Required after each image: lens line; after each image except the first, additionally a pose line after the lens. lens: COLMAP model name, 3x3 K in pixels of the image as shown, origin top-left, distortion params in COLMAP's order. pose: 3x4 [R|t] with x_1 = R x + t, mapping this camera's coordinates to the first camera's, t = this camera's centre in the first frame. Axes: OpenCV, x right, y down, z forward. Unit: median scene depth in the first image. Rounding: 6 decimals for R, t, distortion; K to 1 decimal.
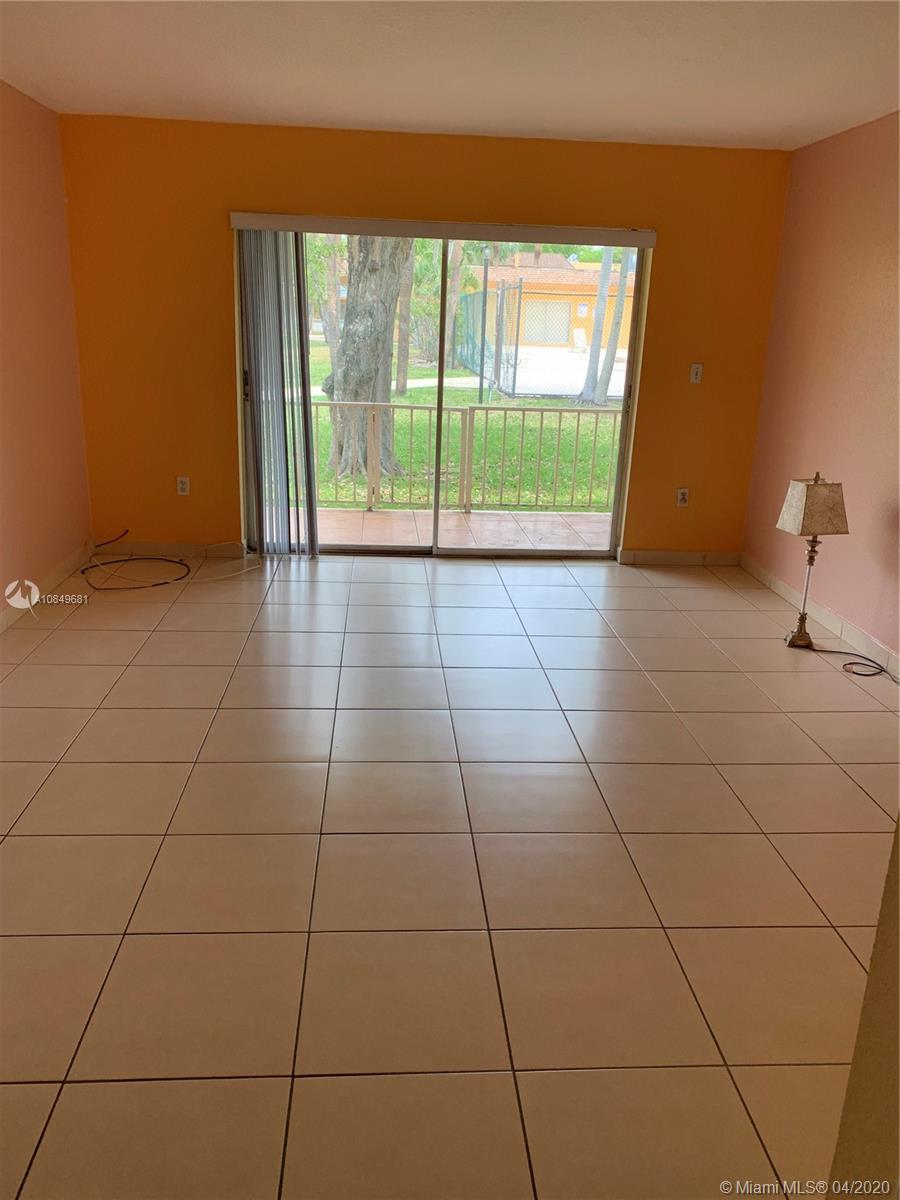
lens RADIAL K [[966.0, 0, 450.0], [0, 966.0, 604.4], [0, 0, 1]] dist [0.004329, -0.001099]
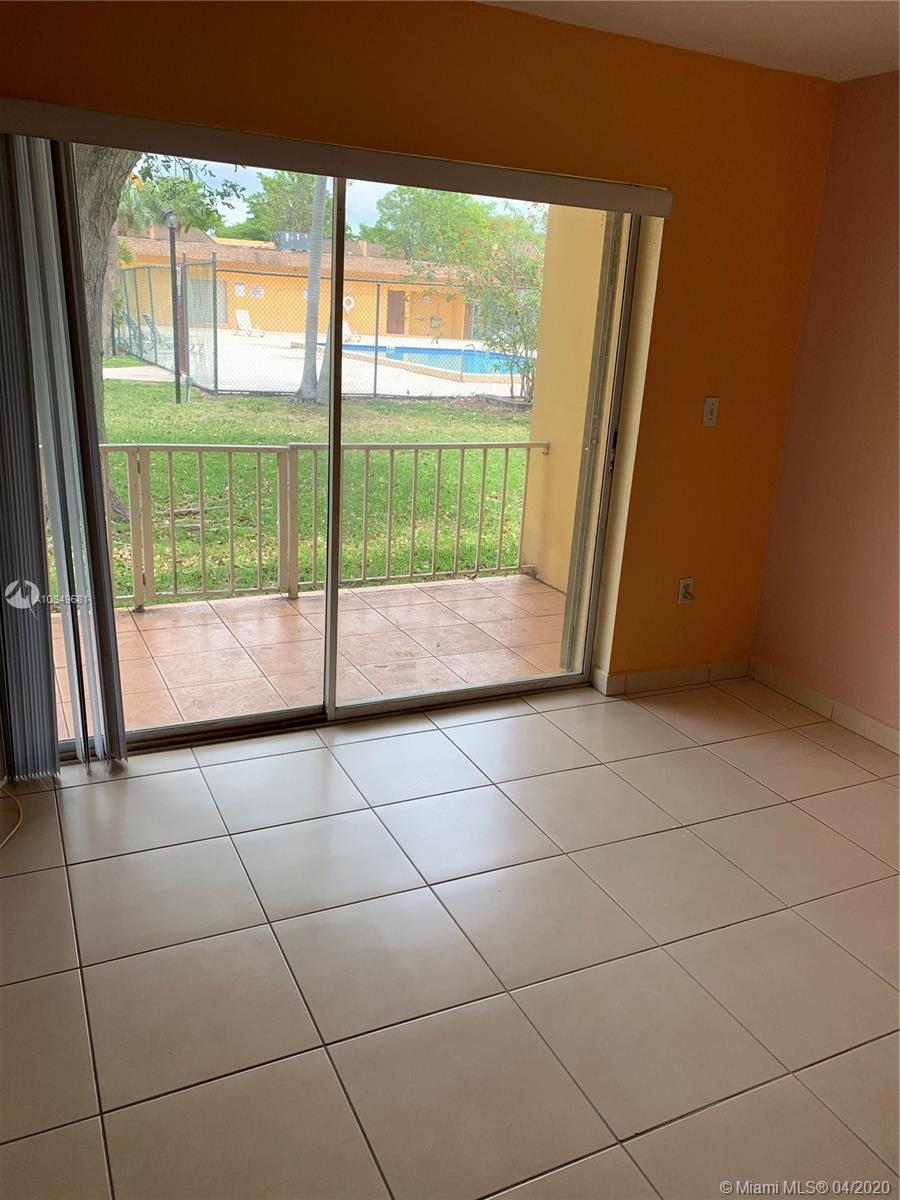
lens RADIAL K [[926.7, 0, 453.2], [0, 926.7, 592.3], [0, 0, 1]] dist [0.030424, -0.027186]
pose [[0.926739, -0.090755, 0.364579, -0.150694], [0.083417, 0.995869, 0.035862, -0.147387], [-0.366327, -0.002823, 0.930482, 0.450515]]
